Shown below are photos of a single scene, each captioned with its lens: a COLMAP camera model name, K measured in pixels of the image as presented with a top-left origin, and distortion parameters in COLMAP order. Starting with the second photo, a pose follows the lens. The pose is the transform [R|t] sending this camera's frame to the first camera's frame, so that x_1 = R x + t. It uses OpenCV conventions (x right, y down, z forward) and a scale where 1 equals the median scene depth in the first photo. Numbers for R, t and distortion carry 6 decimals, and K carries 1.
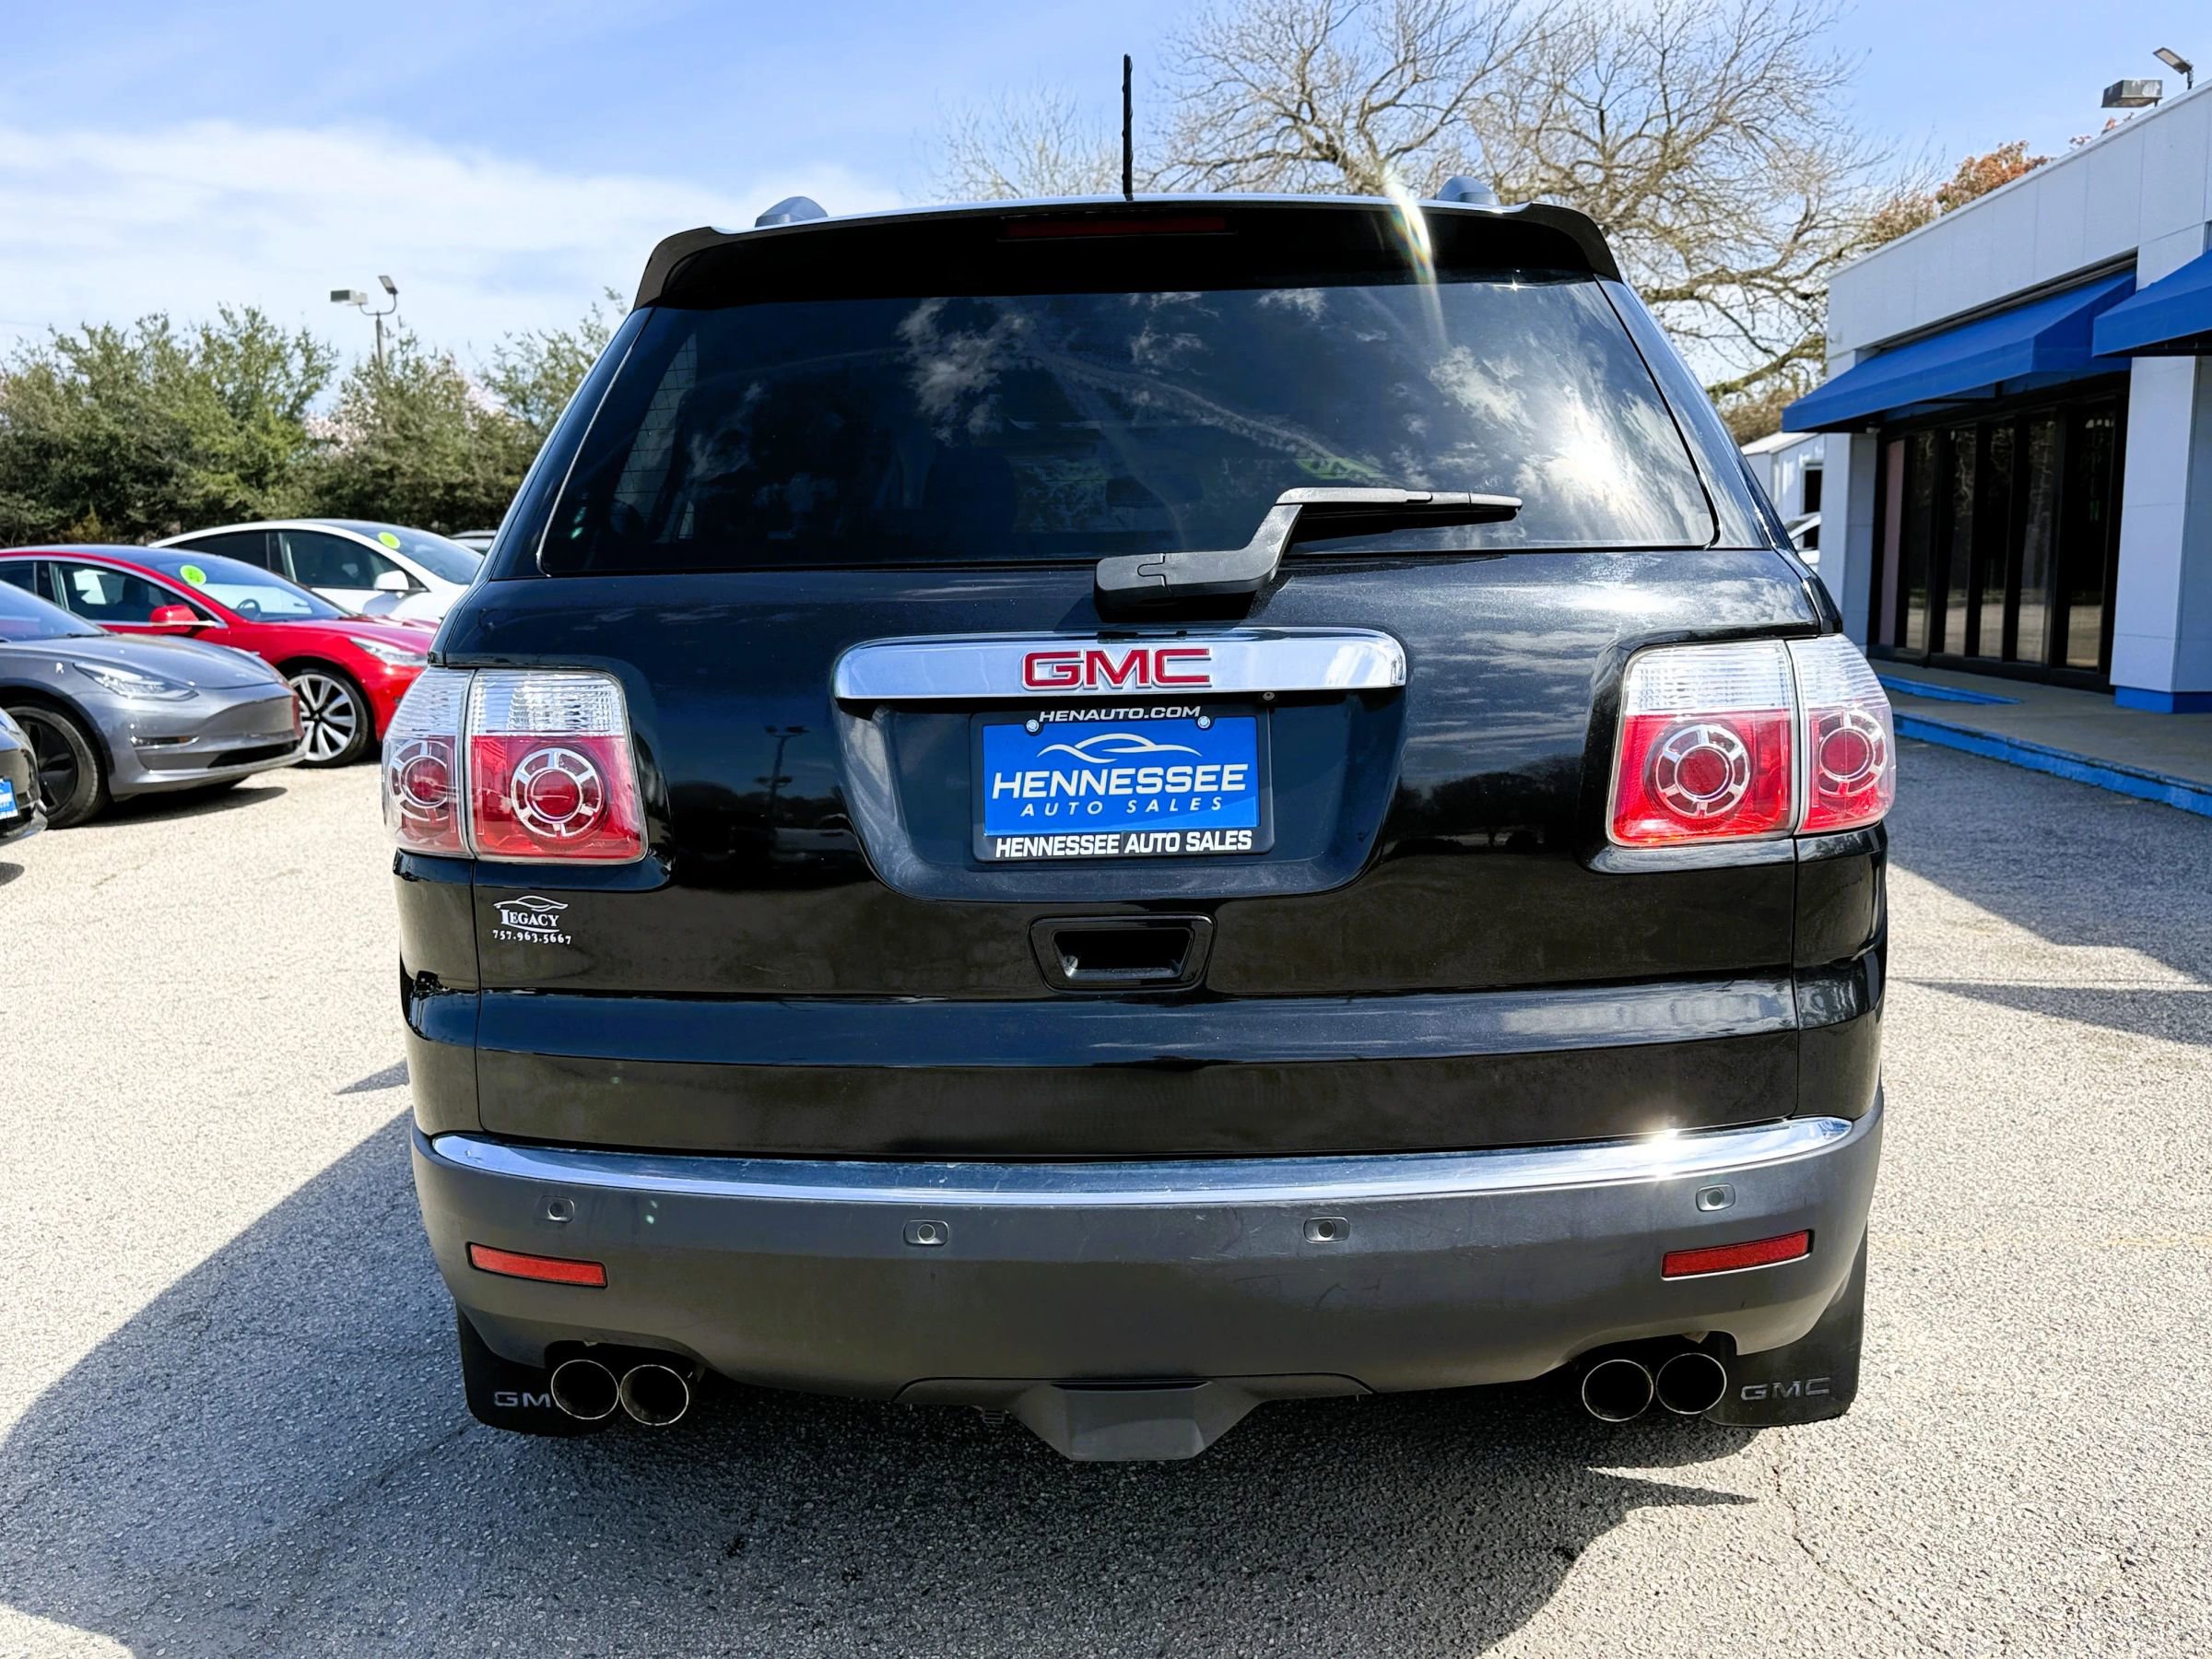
lens RADIAL K [[1827.9, 0, 1184.5], [0, 1827.9, 845.9], [0, 0, 1]] dist [0.055500, -0.079667]
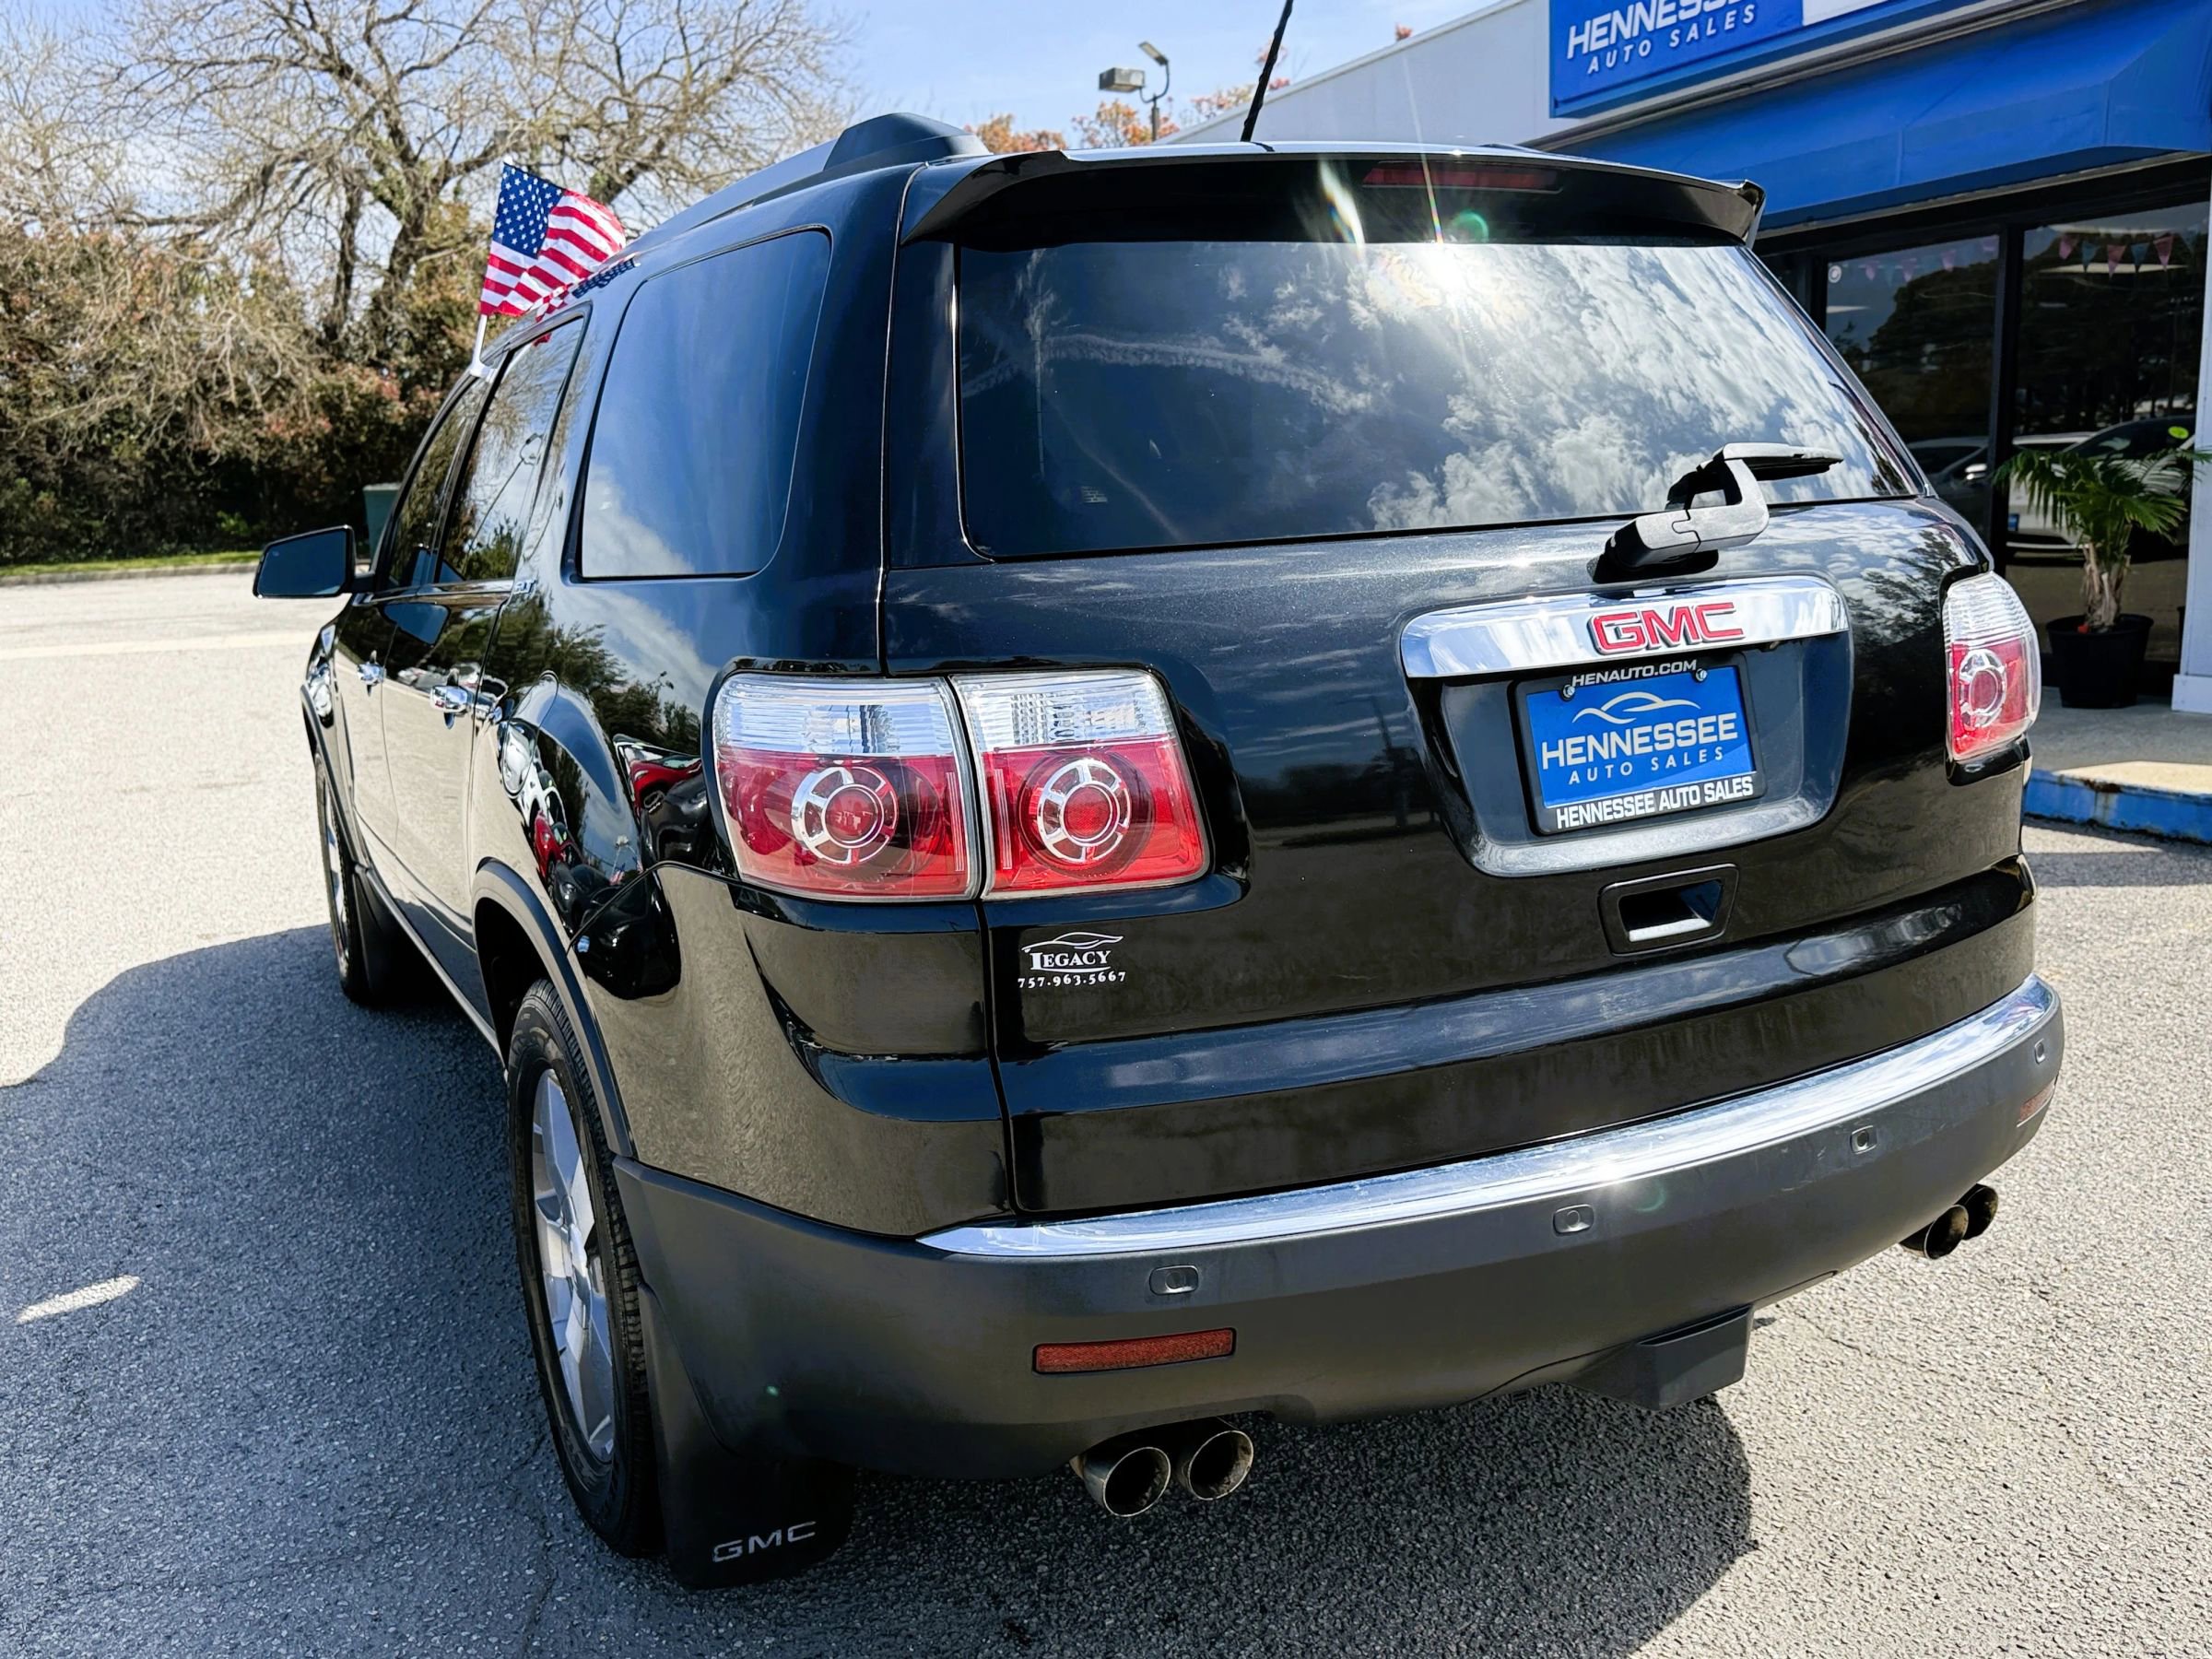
lens RADIAL K [[1827.9, 0, 1125.1], [0, 1827.9, 840.6], [0, 0, 1]] dist [0.055500, -0.079667]
pose [[0.875844, -0.107965, 0.470362, -0.761211], [0.096198, 0.994152, 0.049067, -0.057065], [-0.472909, 0.002273, 0.881108, 0.247073]]
